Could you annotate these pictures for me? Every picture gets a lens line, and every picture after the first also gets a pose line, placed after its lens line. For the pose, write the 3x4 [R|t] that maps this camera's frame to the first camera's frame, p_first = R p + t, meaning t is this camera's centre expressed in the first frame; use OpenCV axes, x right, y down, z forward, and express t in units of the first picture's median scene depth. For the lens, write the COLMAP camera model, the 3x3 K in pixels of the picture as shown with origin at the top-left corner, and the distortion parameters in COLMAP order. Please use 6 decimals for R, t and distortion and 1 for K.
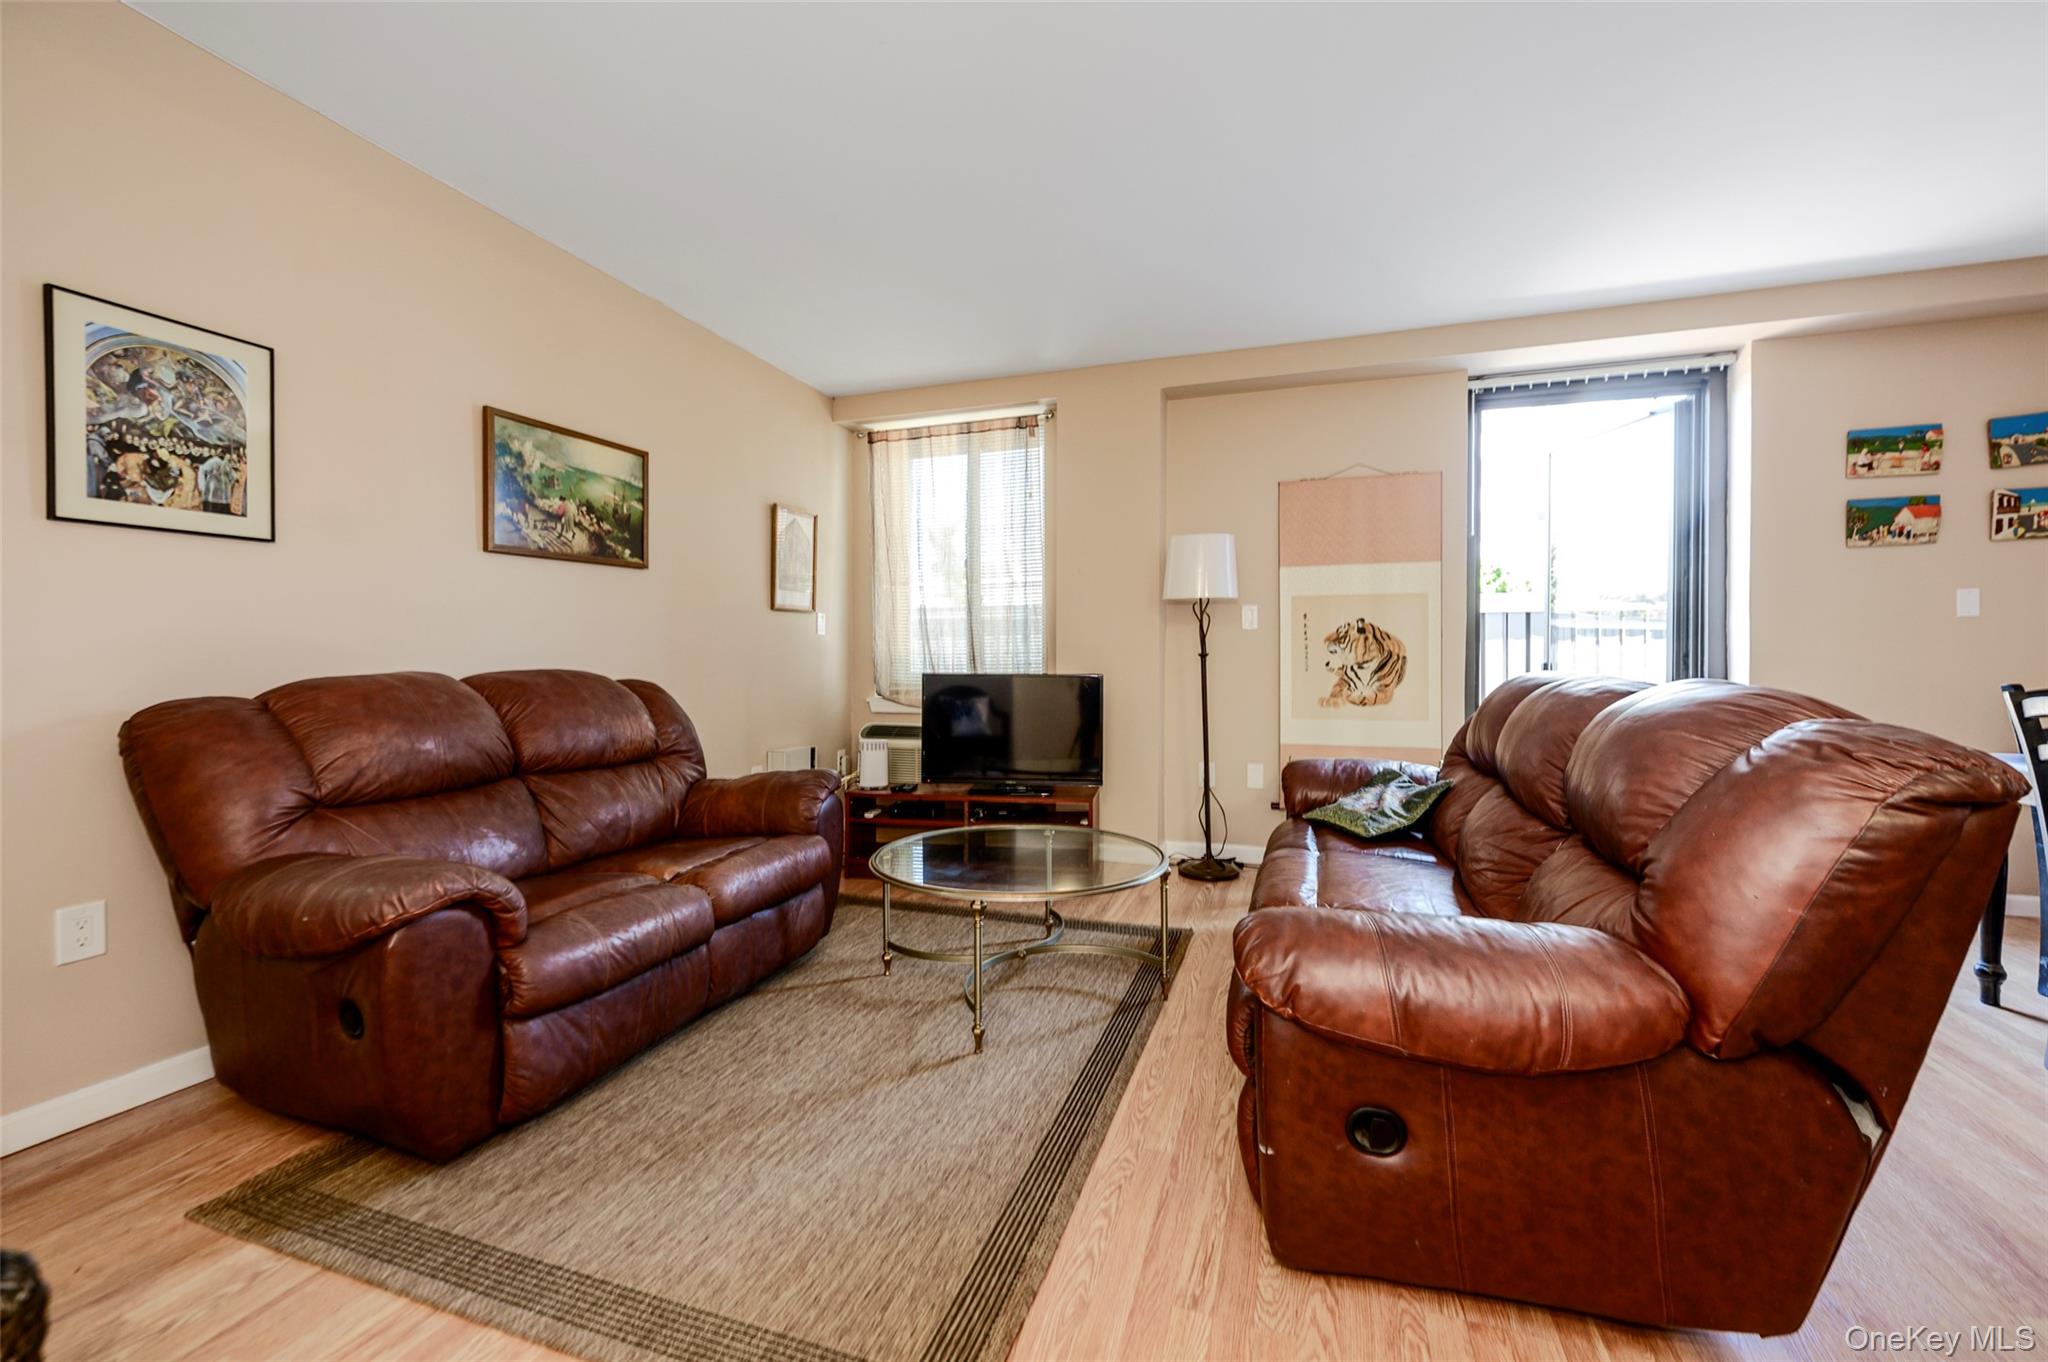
lens RADIAL K [[824.7, 0, 1038.2], [0, 824.7, 672.6], [0, 0, 1]] dist [-0.001163, -0.000161]
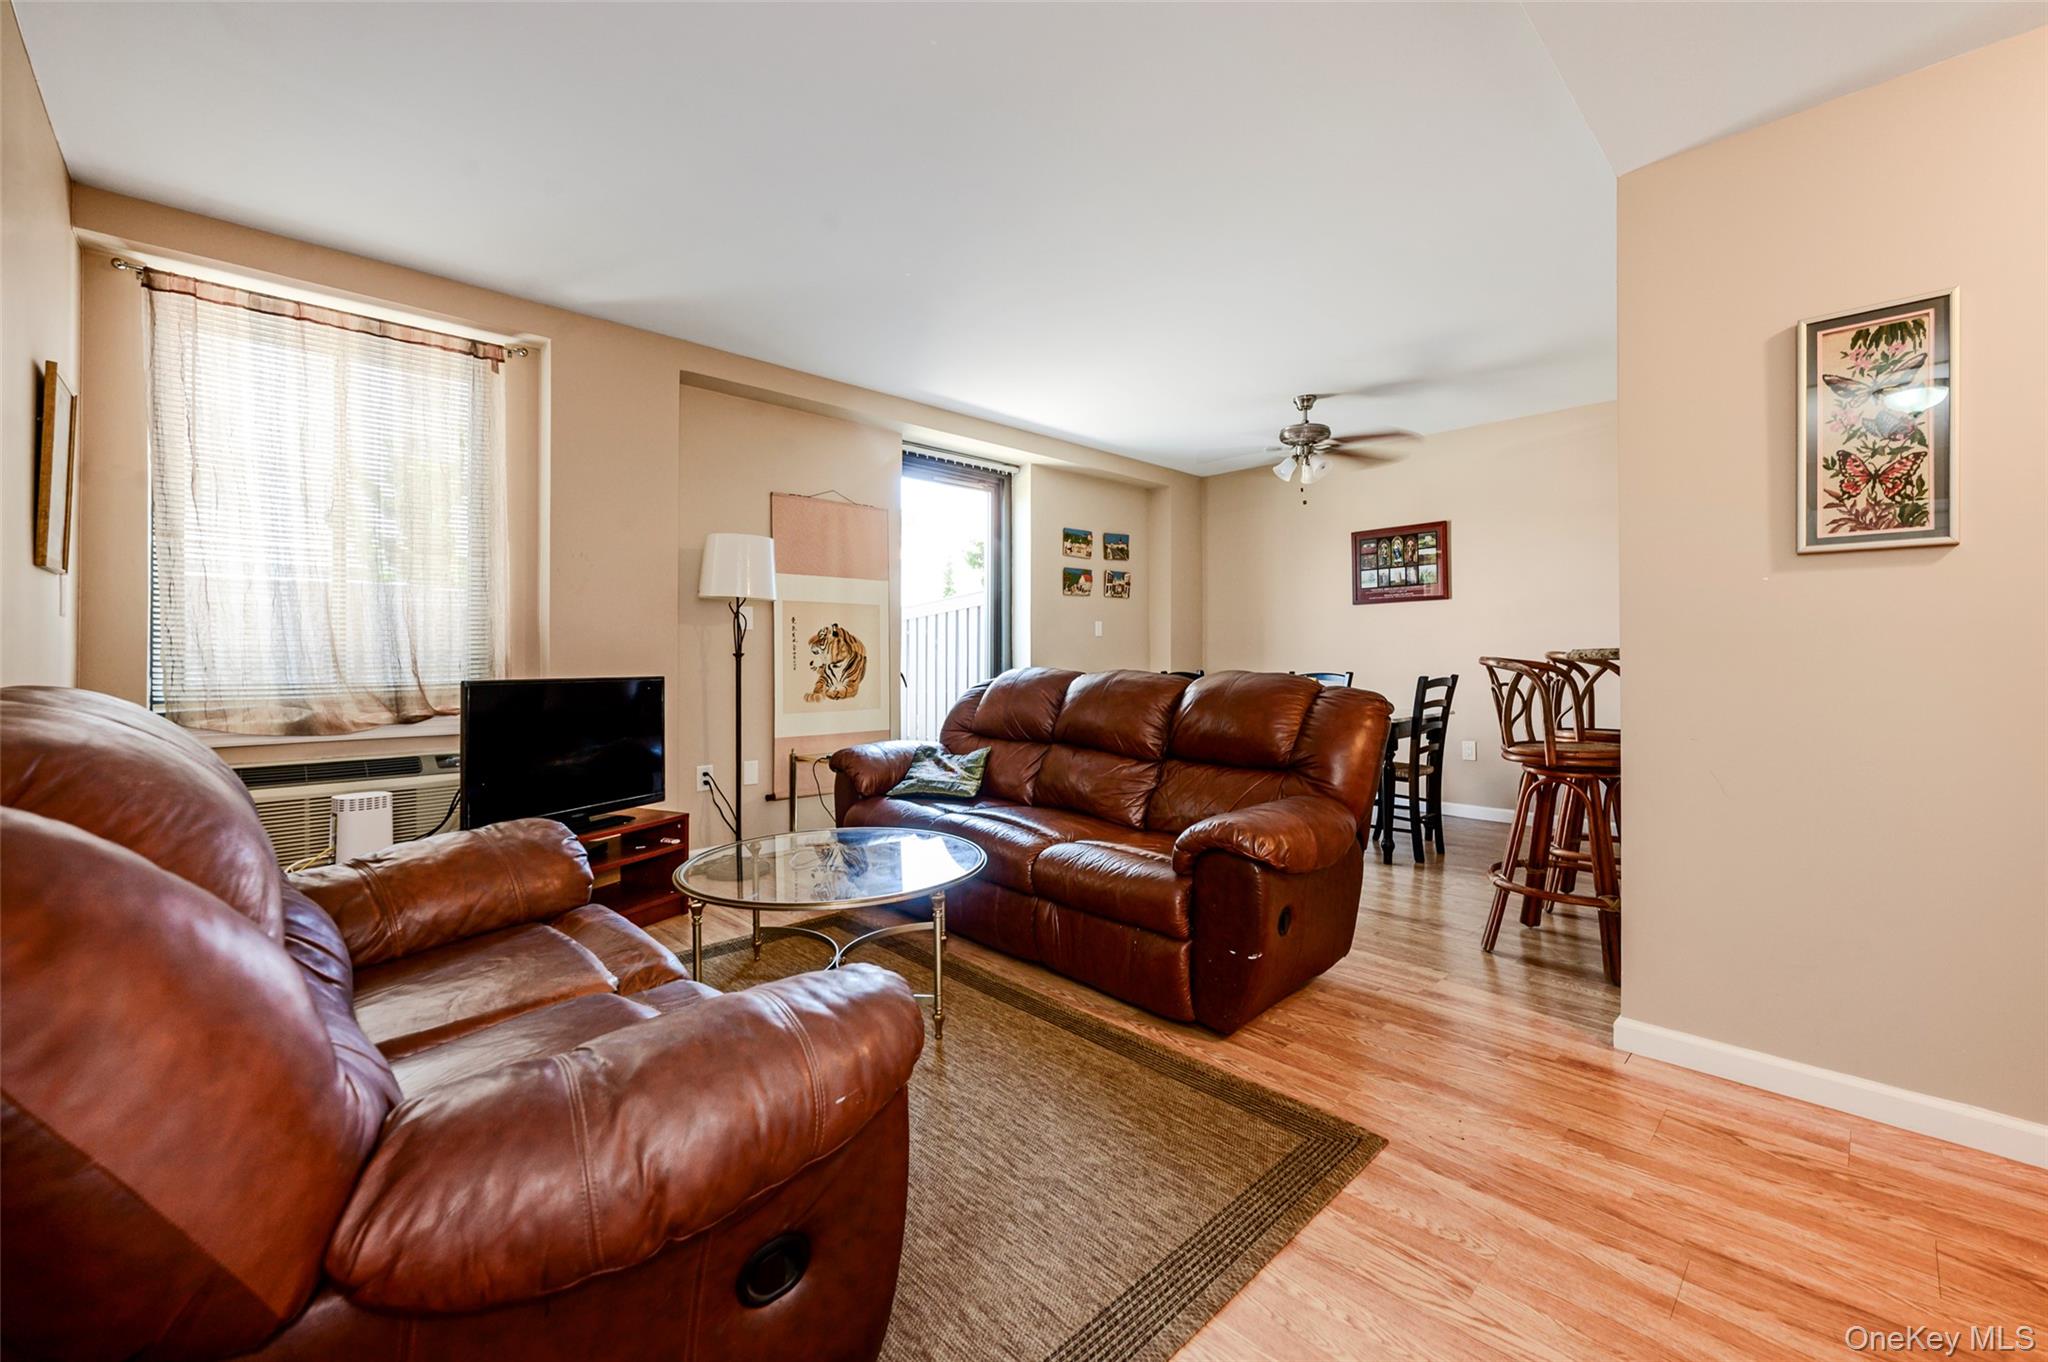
lens RADIAL K [[830.5, 0, 1023.3], [0, 830.5, 658.6], [0, 0, 1]] dist [-0.001677, -0.000113]
pose [[0.462467, -0.001014, 0.886636, -0.527258], [0.014467, 0.999875, -0.006403, -0.005518], [-0.886519, 0.015788, 0.462424, 0.228399]]
